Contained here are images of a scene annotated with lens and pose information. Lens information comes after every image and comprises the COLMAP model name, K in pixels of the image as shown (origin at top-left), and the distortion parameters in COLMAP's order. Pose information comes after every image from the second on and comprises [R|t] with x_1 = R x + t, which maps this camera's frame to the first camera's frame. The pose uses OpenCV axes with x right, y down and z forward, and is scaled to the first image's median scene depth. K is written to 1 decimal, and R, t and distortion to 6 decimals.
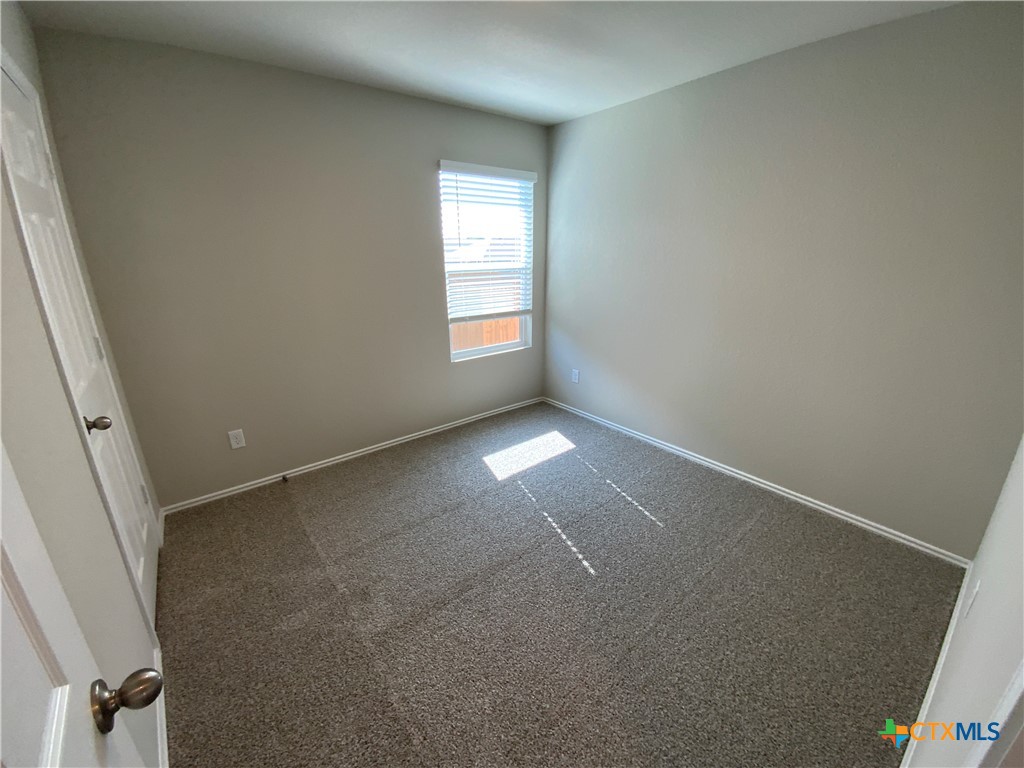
lens RADIAL K [[412.5, 0, 515.0], [0, 412.5, 396.0], [0, 0, 1]] dist [0.018419, -0.000071]
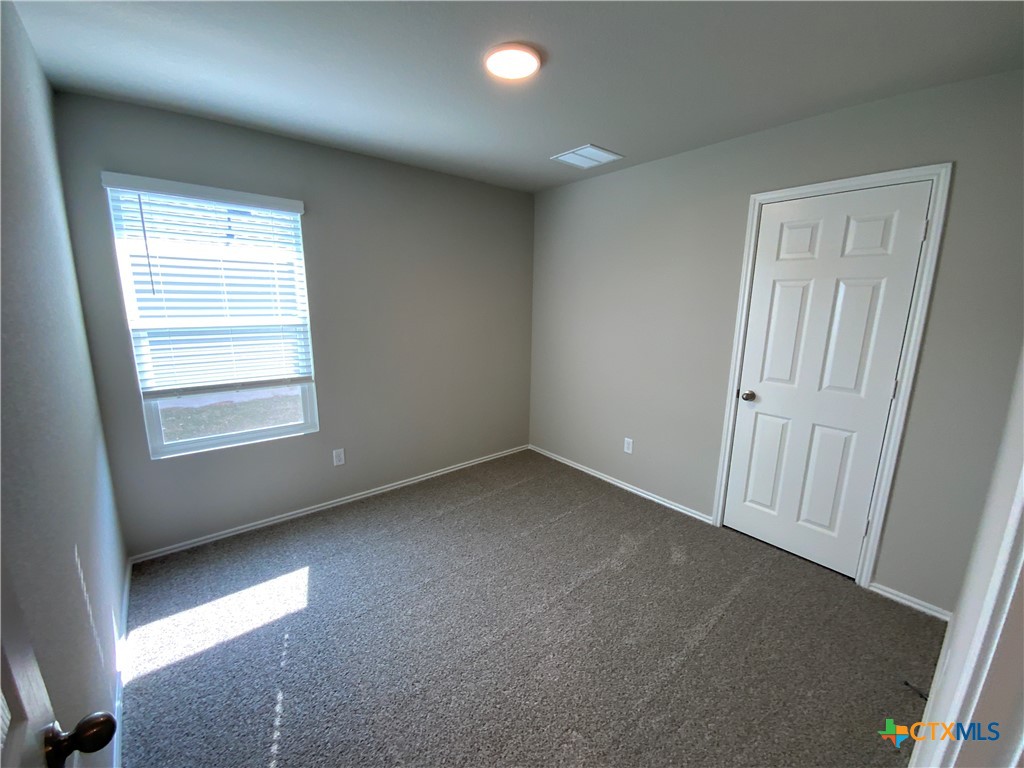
lens RADIAL K [[413.6, 0, 512.0], [0, 413.6, 384.0], [0, 0, 1]] dist [0.033040, -0.024410]
pose [[0.999176, 0.014836, 0.037788, 0.400307], [-0.009101, 0.988997, -0.147658, -0.109144], [-0.039563, 0.147192, 0.988316, 0.294751]]
